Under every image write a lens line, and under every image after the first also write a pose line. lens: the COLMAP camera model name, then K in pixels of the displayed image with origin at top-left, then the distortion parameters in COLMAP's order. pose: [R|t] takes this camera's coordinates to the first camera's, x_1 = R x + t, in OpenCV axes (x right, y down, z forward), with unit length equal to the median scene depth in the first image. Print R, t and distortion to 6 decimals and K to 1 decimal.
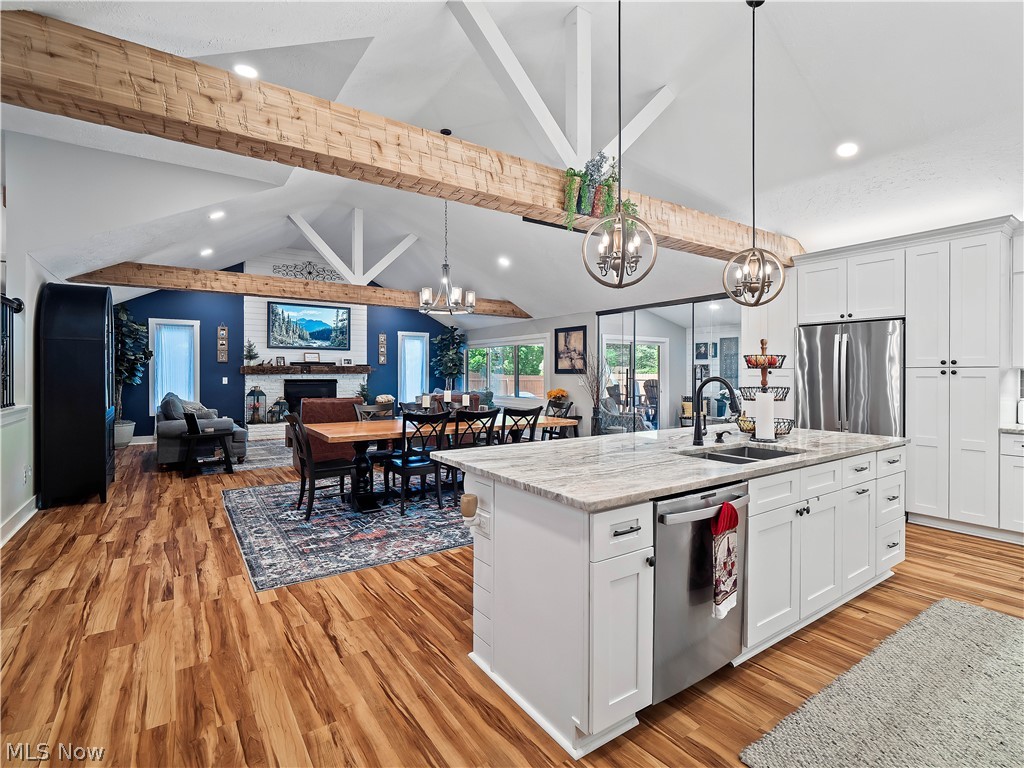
lens RADIAL K [[498.6, 0, 517.5], [0, 498.6, 375.2], [0, 0, 1]] dist [0.000339, -0.001081]
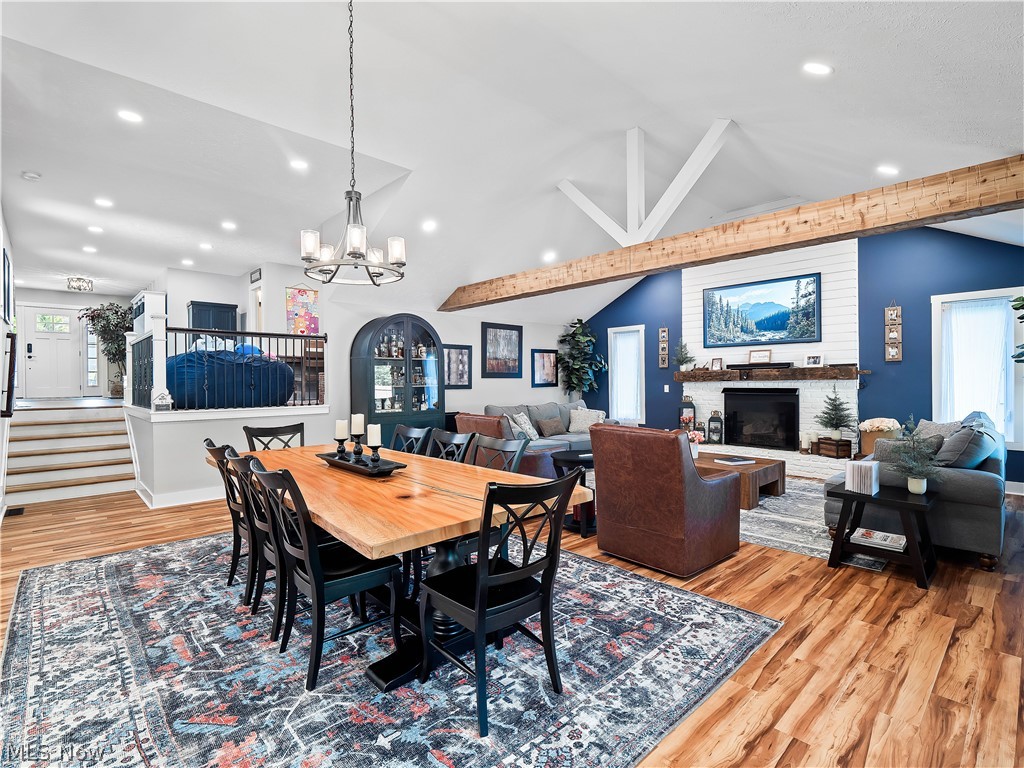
lens RADIAL K [[496.1, 0, 508.3], [0, 496.1, 380.8], [0, 0, 1]] dist [-0.002106, 0.001777]
pose [[0.139401, -0.003302, -0.990231, 0.259254], [0.005181, 0.999983, -0.002605, -0.002540], [0.990223, -0.004767, 0.139415, 0.639109]]
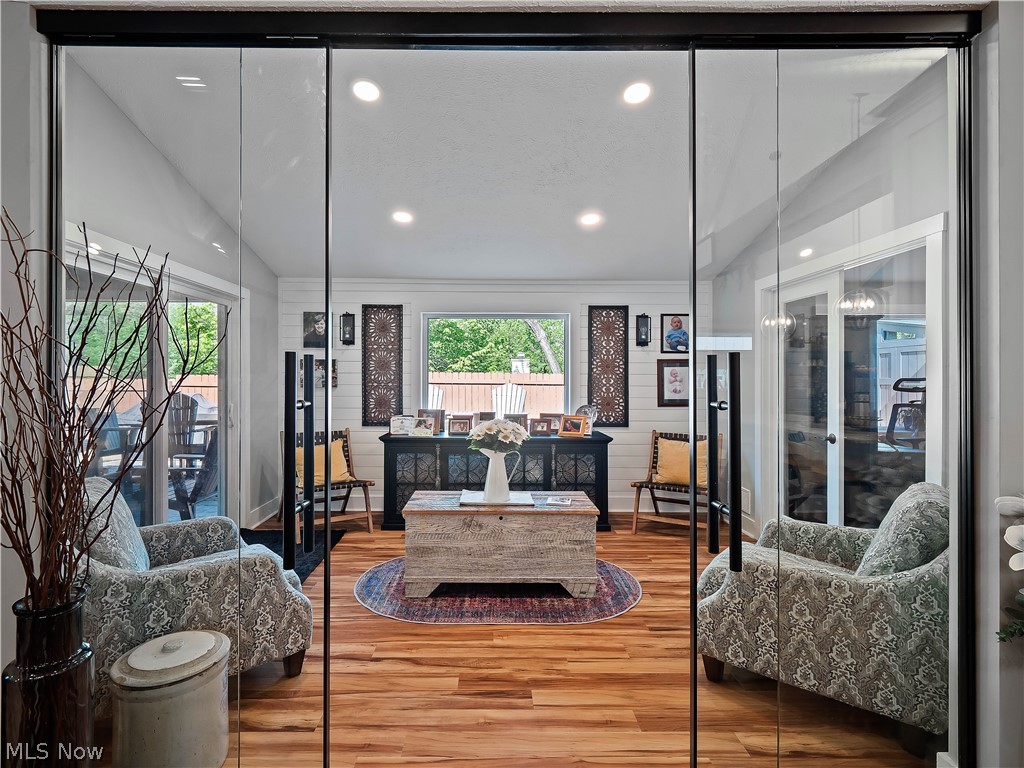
lens RADIAL K [[501.7, 0, 489.2], [0, 501.7, 379.2], [0, 0, 1]] dist [0.027869, -0.000151]
pose [[0.571604, 0.003596, 0.820522, 0.095650], [-0.000320, 0.999991, -0.004160, -0.001606], [-0.820529, 0.002115, 0.571600, 0.716435]]
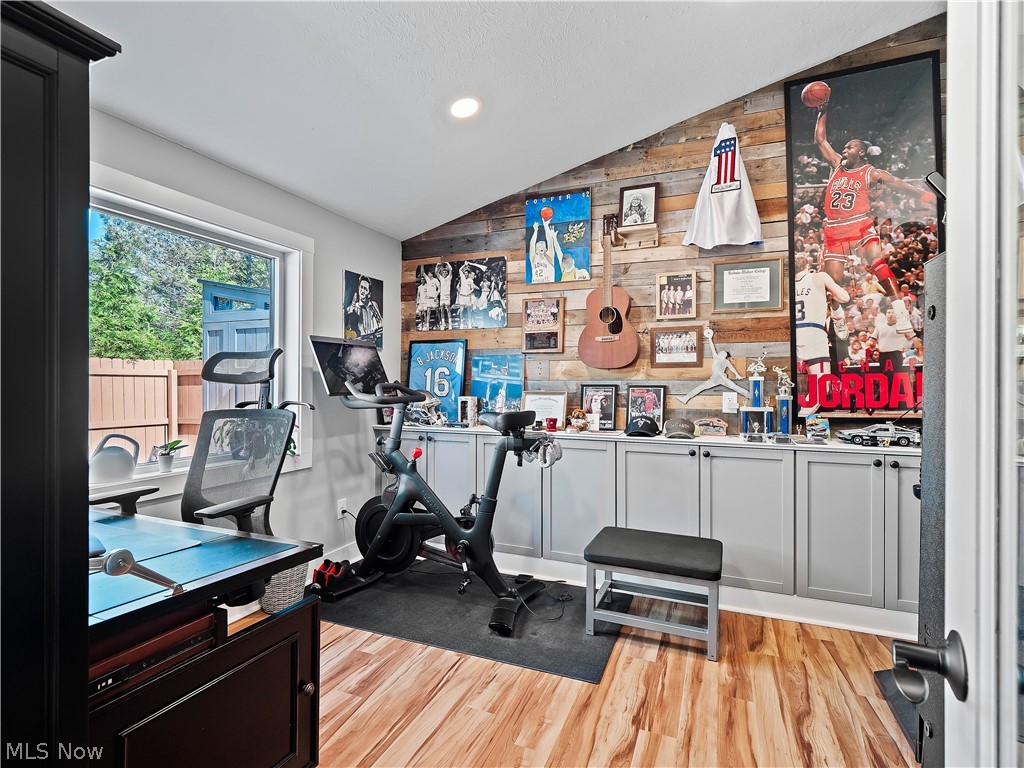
lens RADIAL K [[495.9, 0, 514.6], [0, 495.9, 382.1], [0, 0, 1]] dist [0.000035, -0.001267]
pose [[-0.532780, 0.000254, 0.846254, 0.486341], [0.000416, 1.000000, -0.000038, 0.008157], [-0.846254, 0.000331, -0.532780, 0.678165]]
